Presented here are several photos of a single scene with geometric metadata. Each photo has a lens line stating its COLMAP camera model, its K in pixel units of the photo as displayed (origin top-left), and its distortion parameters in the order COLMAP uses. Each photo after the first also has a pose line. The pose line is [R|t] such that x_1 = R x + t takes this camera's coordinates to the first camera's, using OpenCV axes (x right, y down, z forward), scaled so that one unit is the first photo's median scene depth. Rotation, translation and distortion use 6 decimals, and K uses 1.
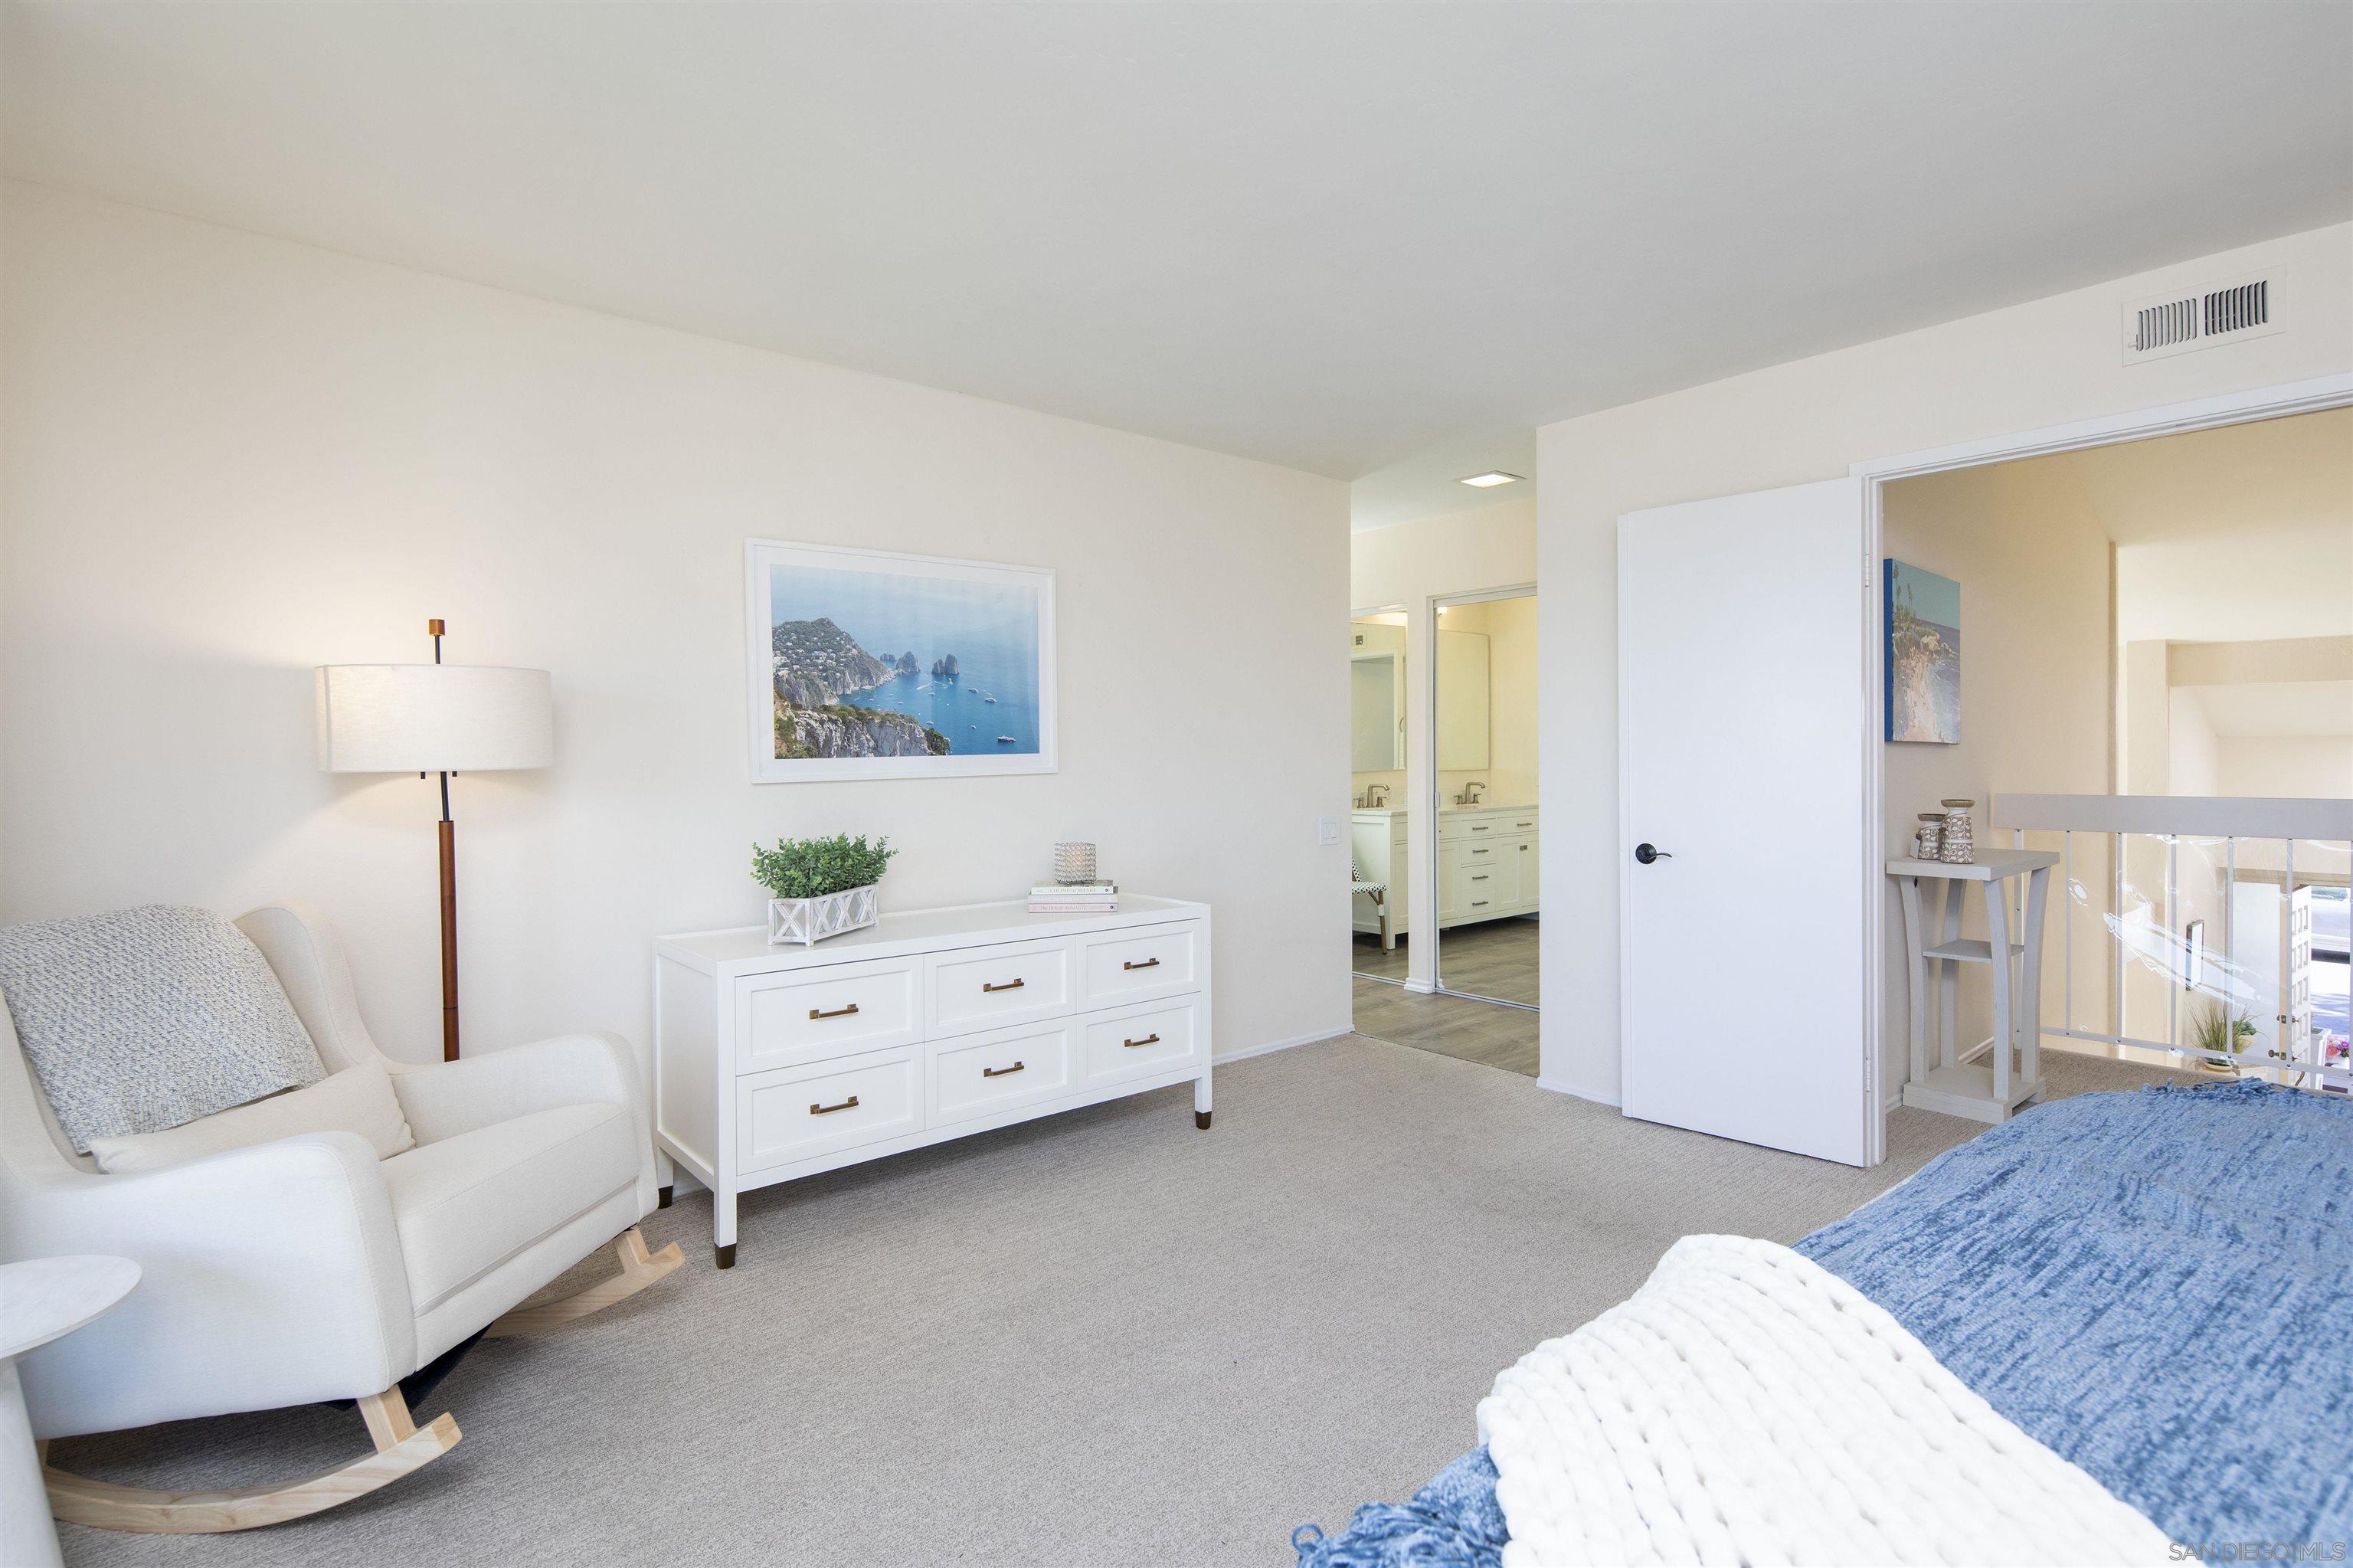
lens RADIAL K [[1135.1, 0, 1182.0], [0, 1135.1, 776.2], [0, 0, 1]] dist [0.003941, -0.001436]
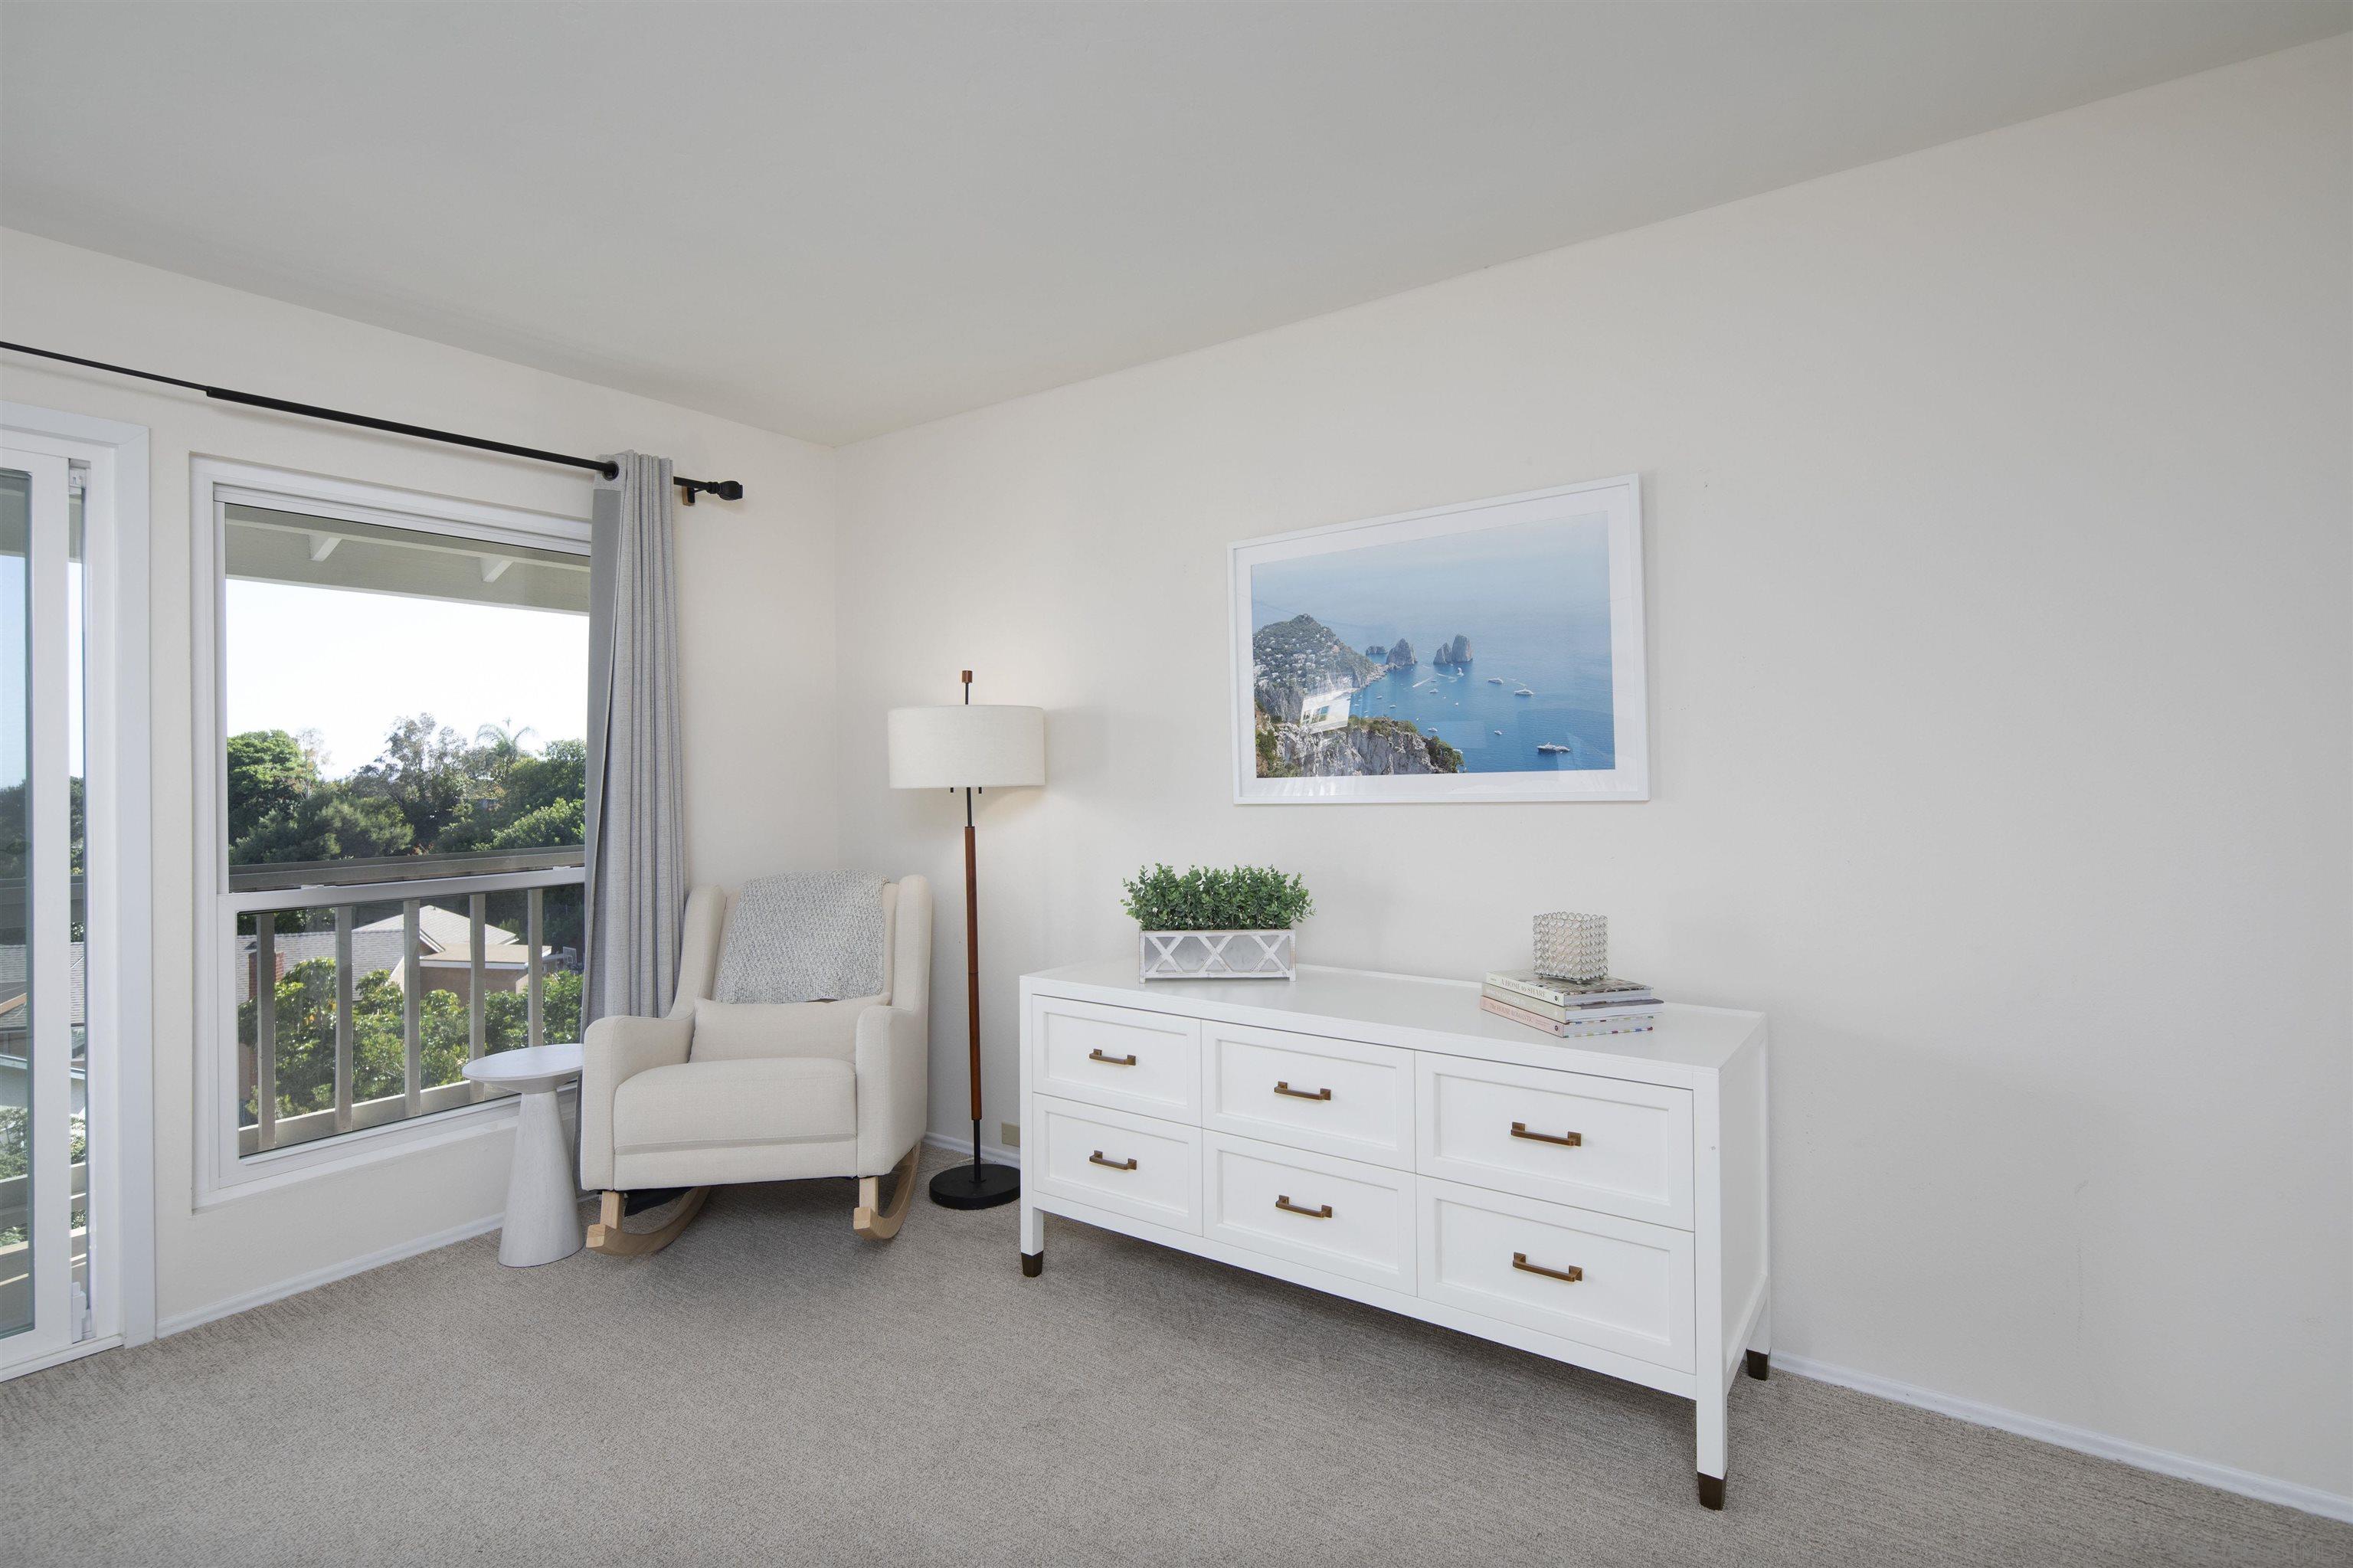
lens RADIAL K [[1135.1, 0, 1161.7], [0, 1135.1, 773.0], [0, 0, 1]] dist [0.003941, -0.001436]
pose [[0.236306, 0.000838, -0.971678, 0.491391], [-0.011765, 0.999929, -0.001999, -0.015944], [0.971607, 0.011904, 0.236299, 0.687927]]
